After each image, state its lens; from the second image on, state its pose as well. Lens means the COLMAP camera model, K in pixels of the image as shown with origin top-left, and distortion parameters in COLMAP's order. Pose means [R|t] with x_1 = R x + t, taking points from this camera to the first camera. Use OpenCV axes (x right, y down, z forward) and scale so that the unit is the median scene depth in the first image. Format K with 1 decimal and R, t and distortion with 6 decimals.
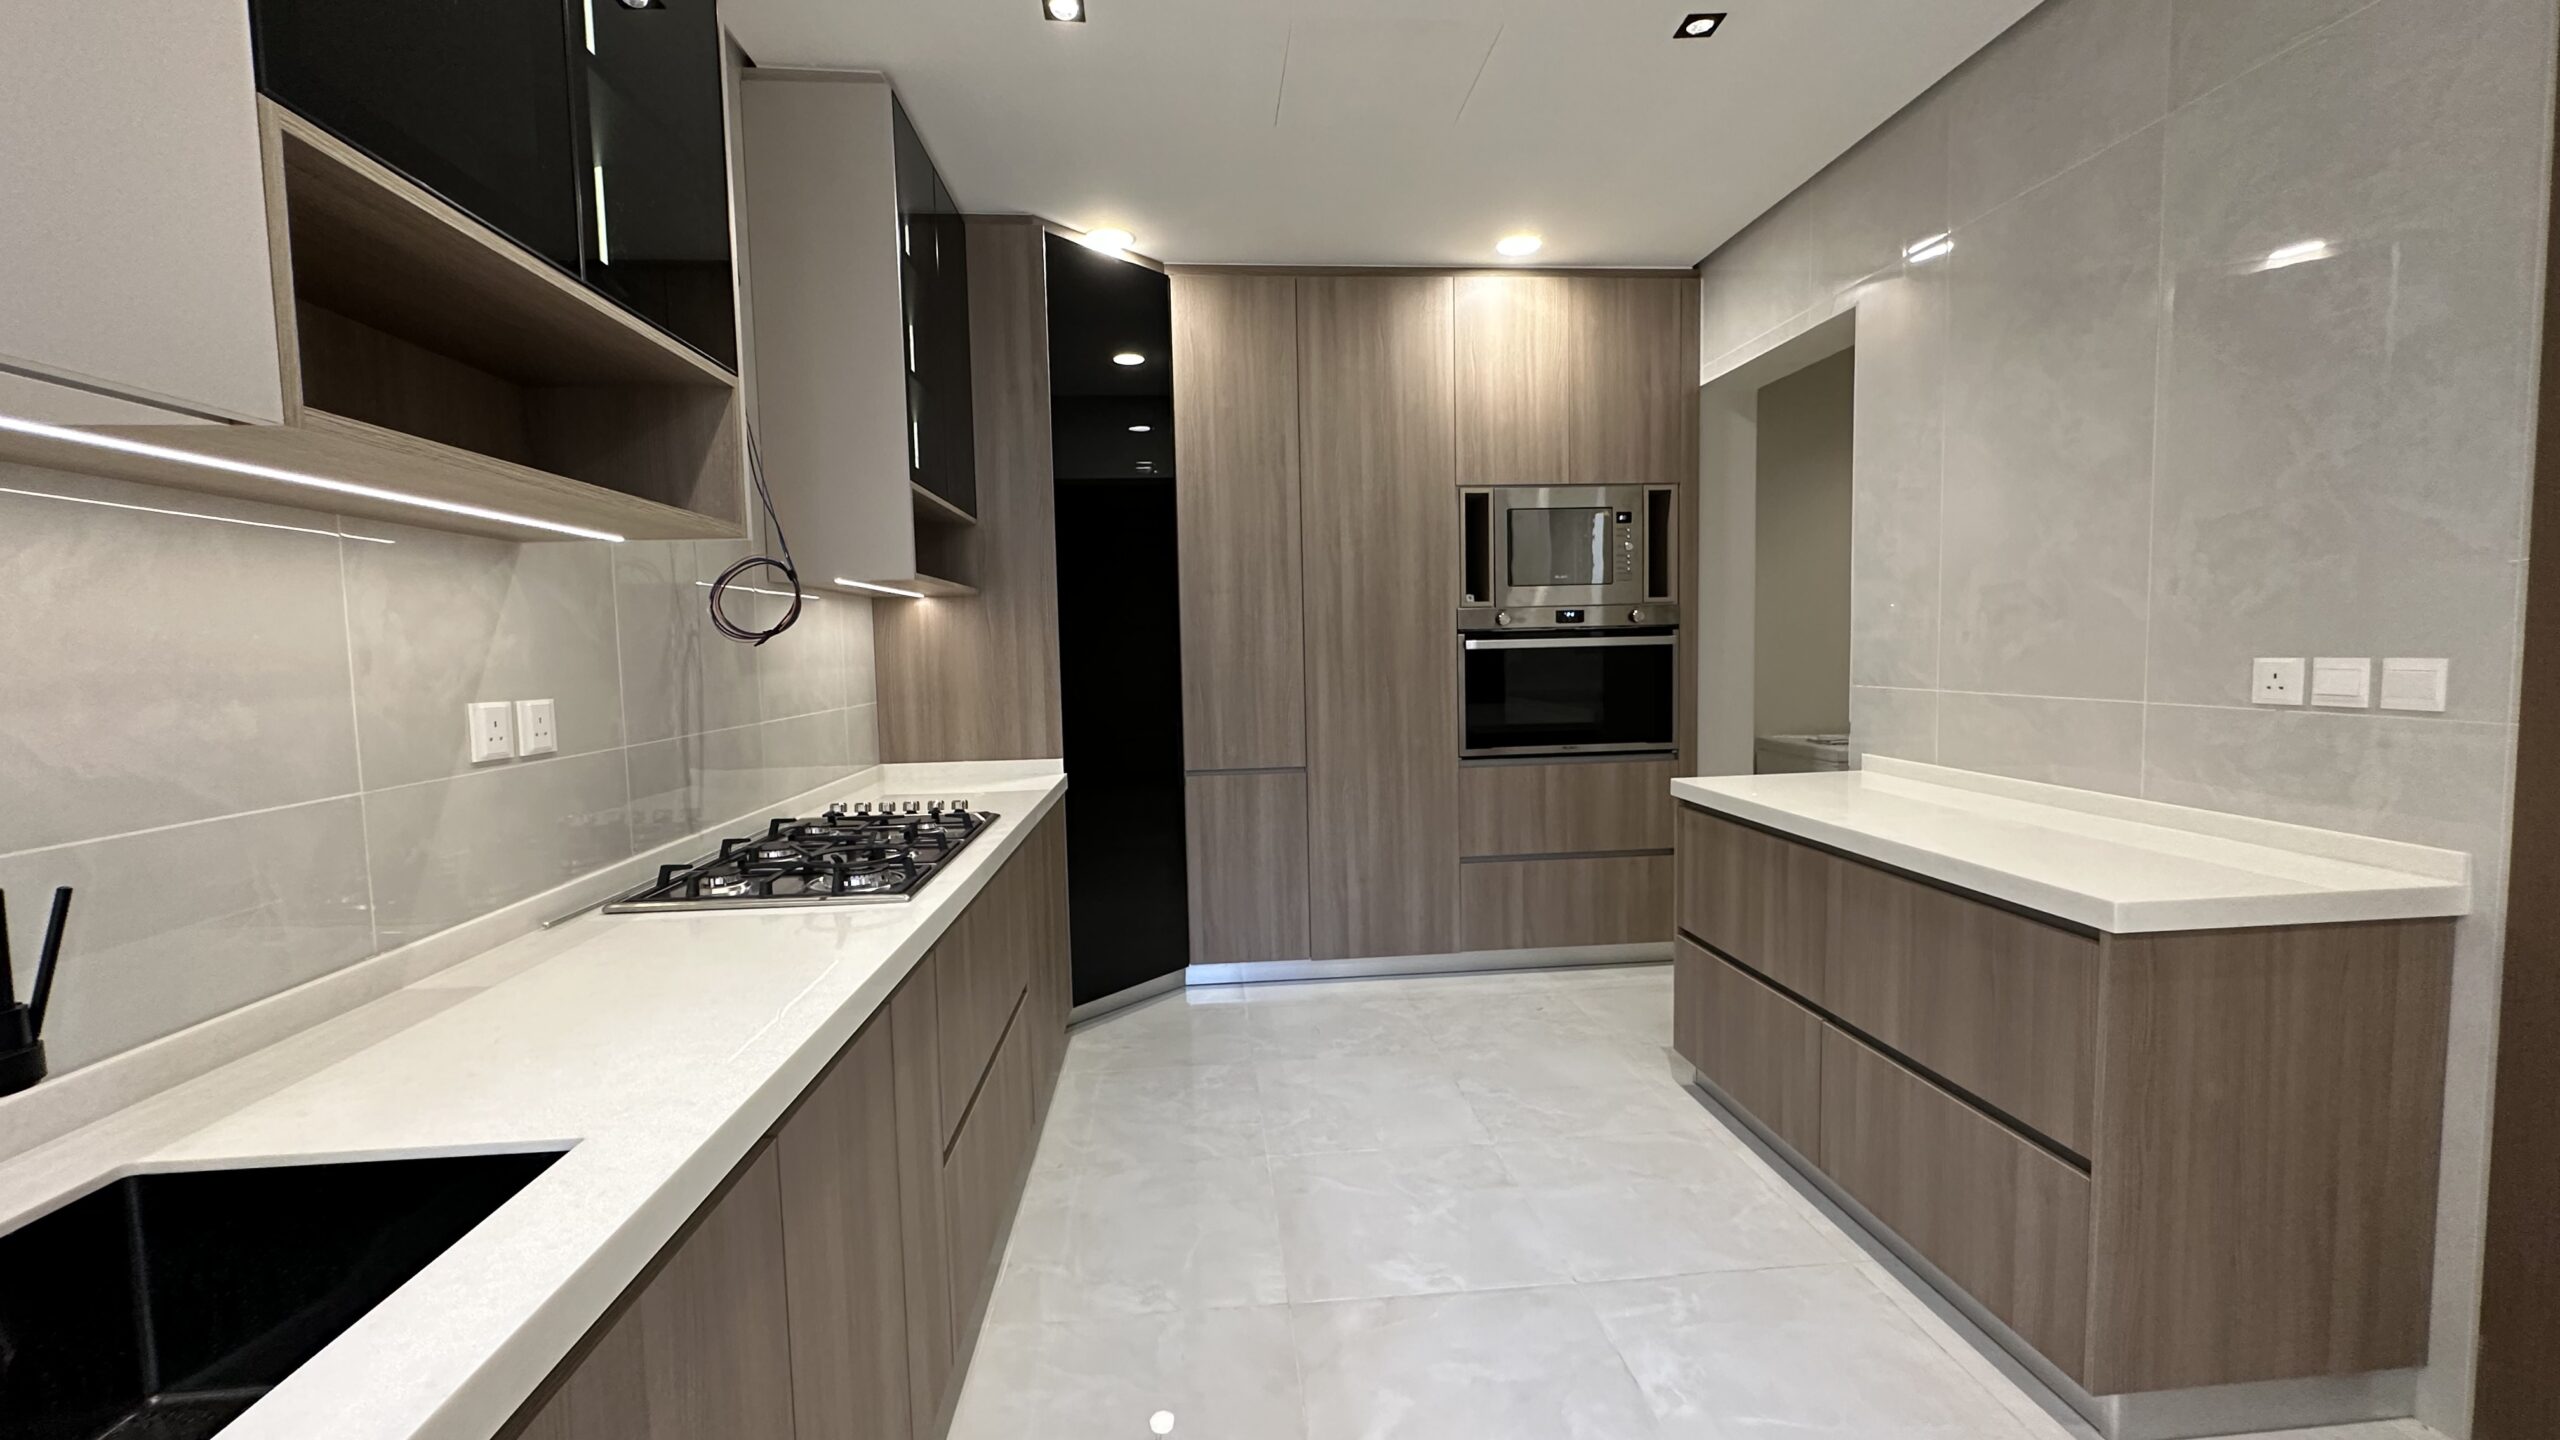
lens RADIAL K [[1023.5, 0, 1279.7], [0, 1023.5, 716.0], [0, 0, 1]] dist [-0.001243, -0.000094]
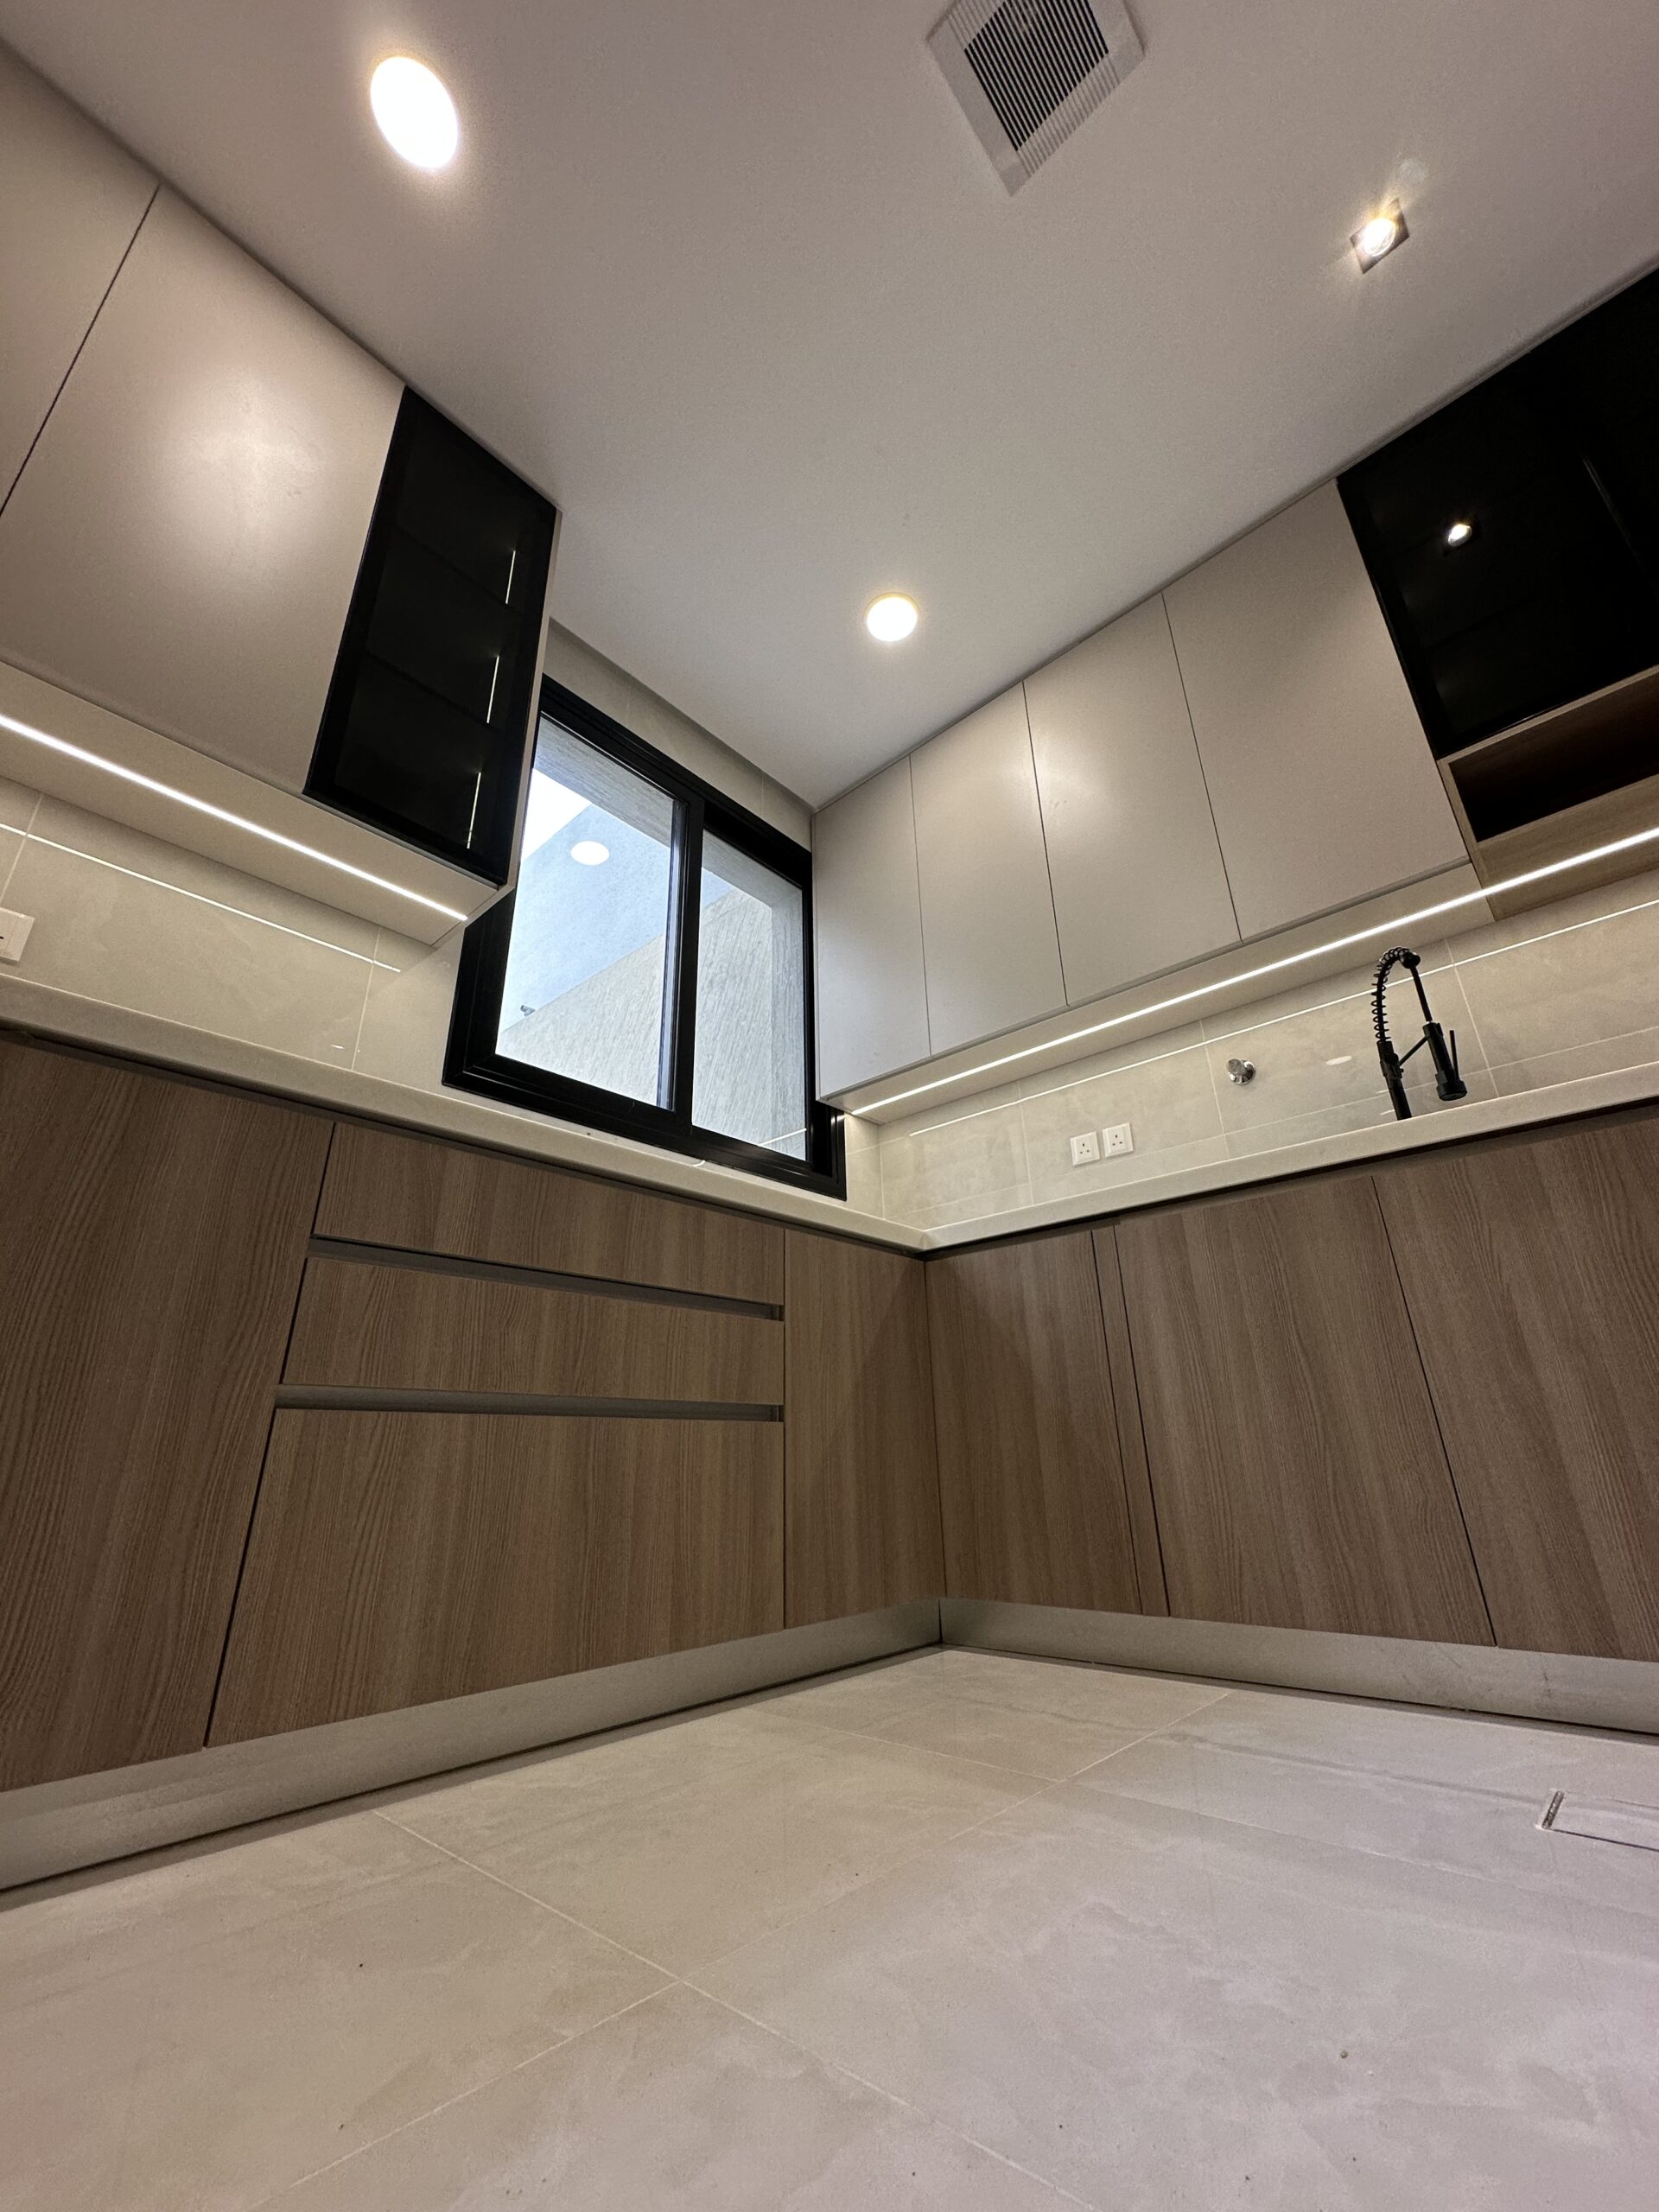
lens RADIAL K [[883.6, 0, 830.8], [0, 883.6, 1102.9], [0, 0, 1]] dist [-0.001034, 0.000310]
pose [[-0.734501, -0.221132, -0.641568, 0.335357], [-0.008098, 0.948206, -0.317551, 0.226648], [0.678559, -0.228046, -0.698249, 0.277928]]
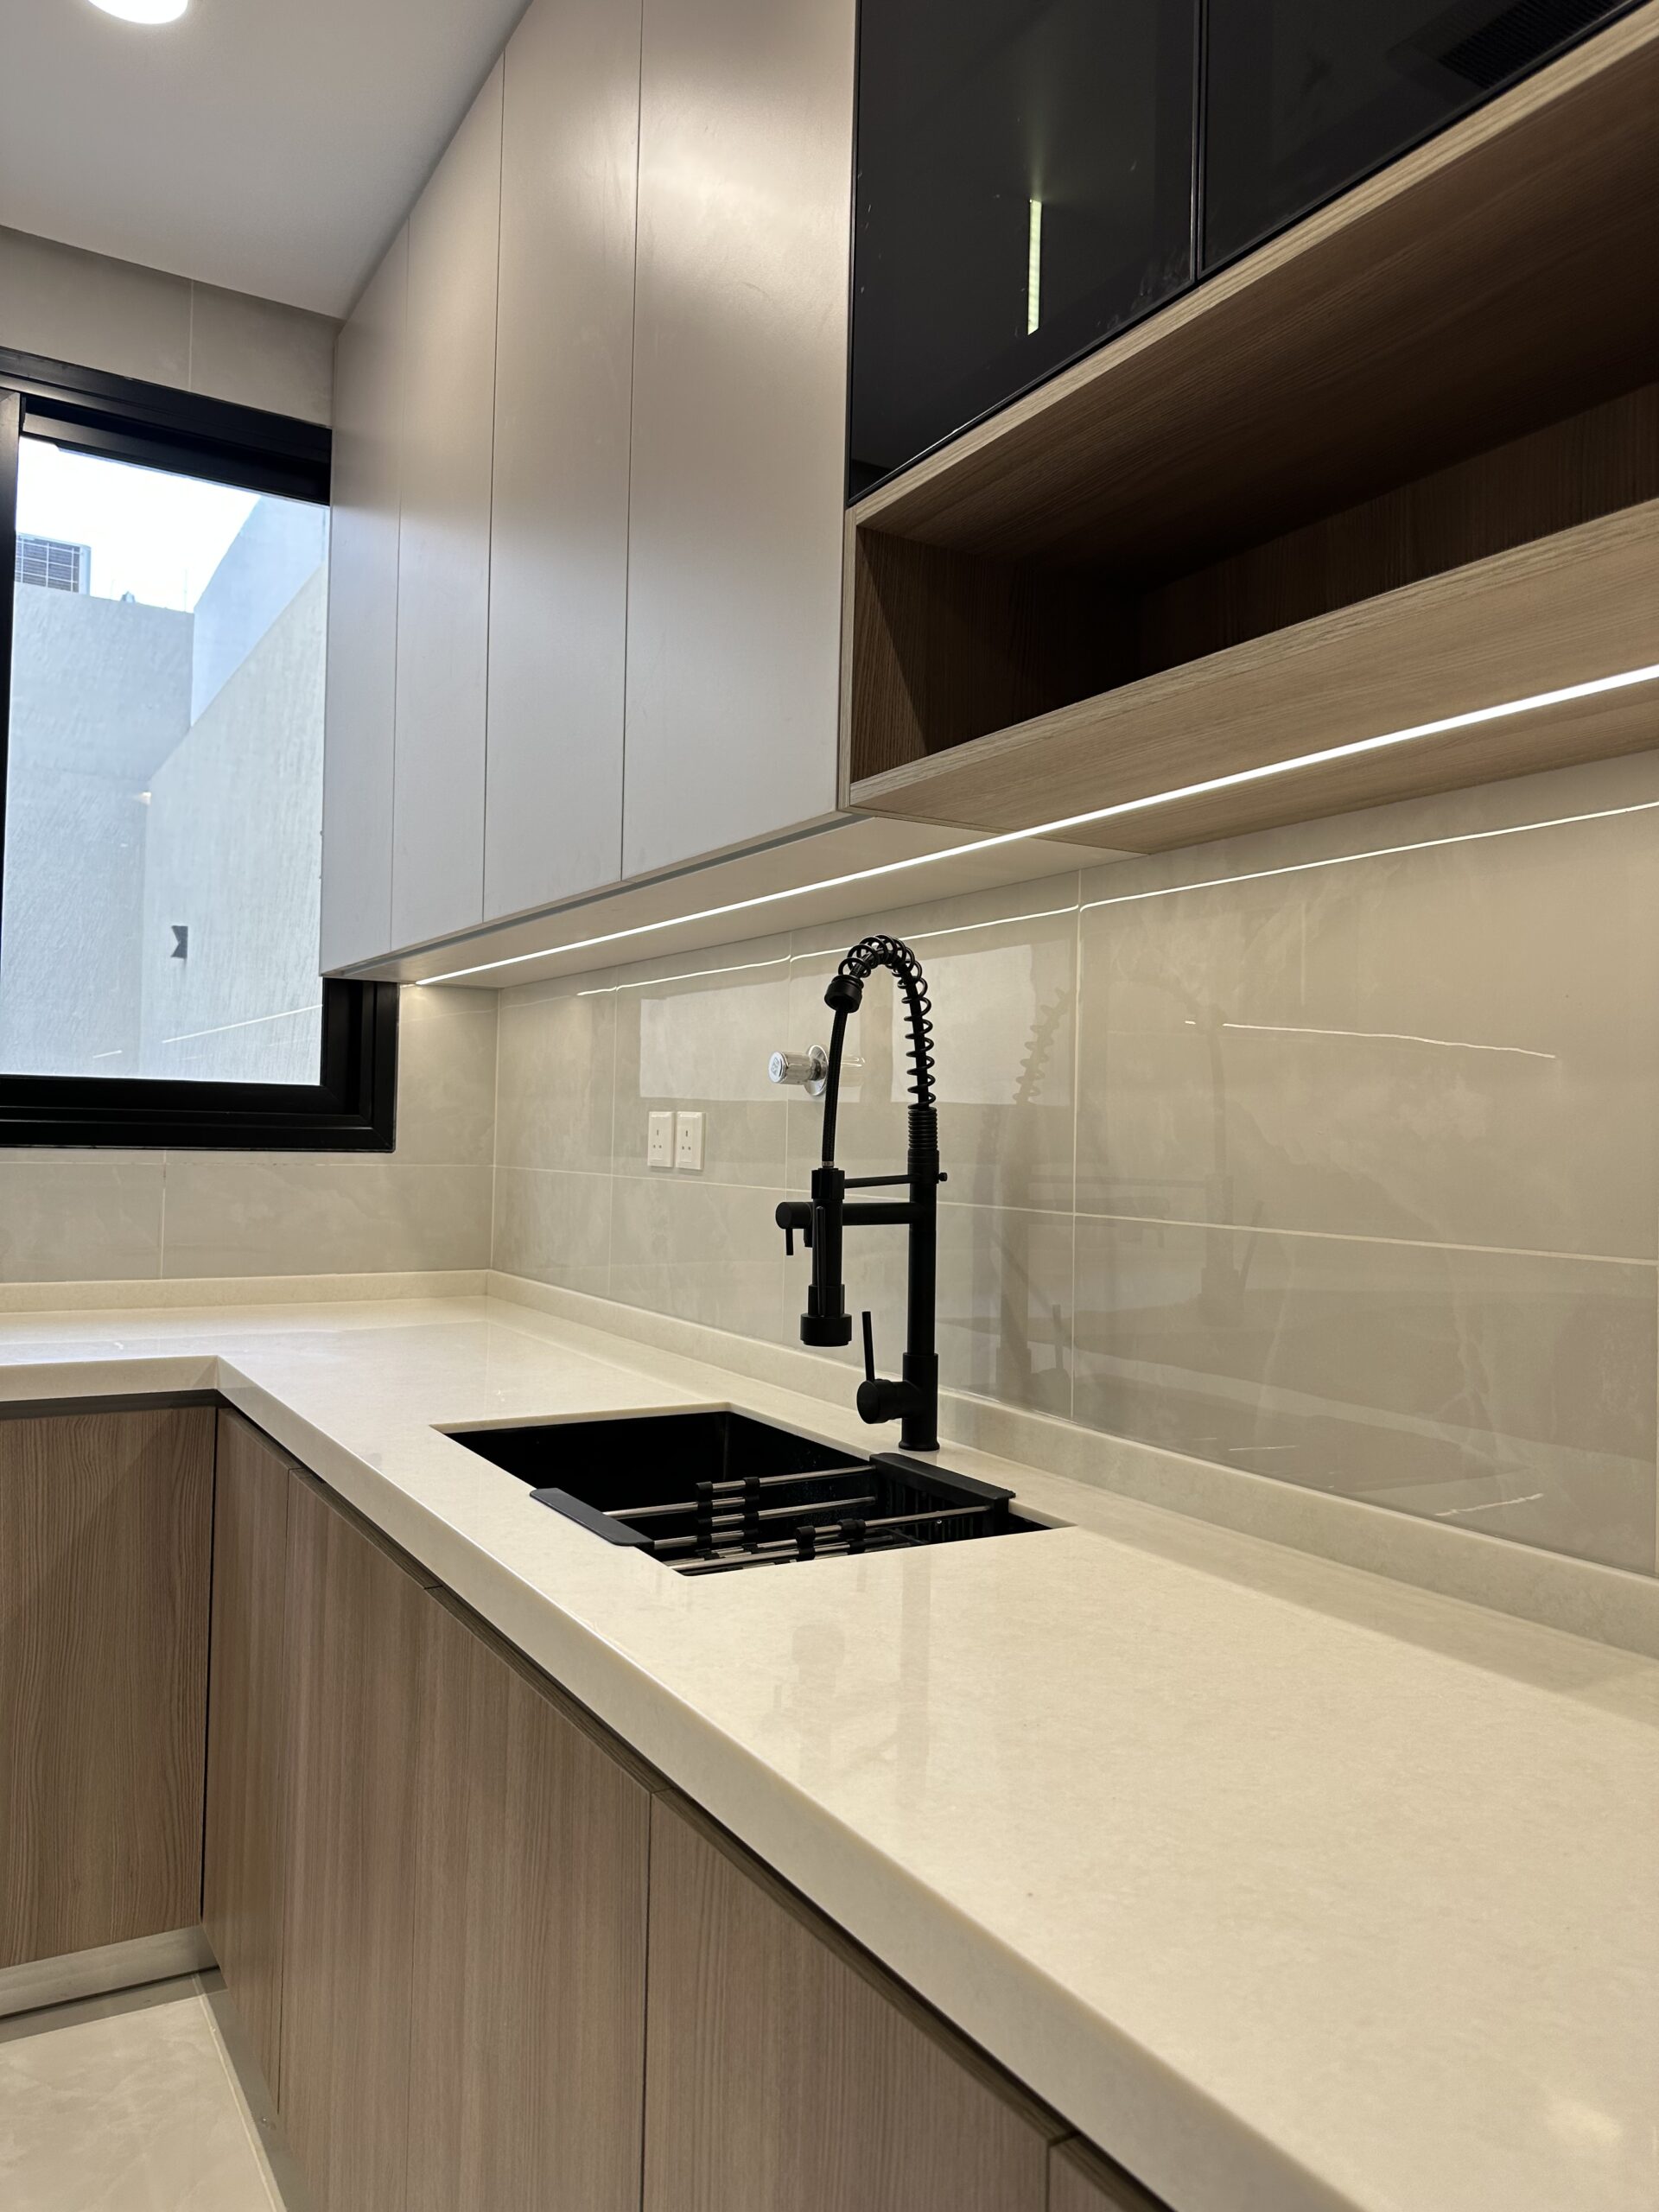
lens RADIAL K [[1555.3, 0, 822.8], [0, 1555.3, 1120.9], [0, 0, 1]] dist [0.064713, -0.089230]
pose [[-0.901543, -0.000732, -0.432688, -0.052233], [-0.030724, 0.997583, 0.062328, -0.011906], [0.431596, 0.069485, -0.899387, 0.519561]]
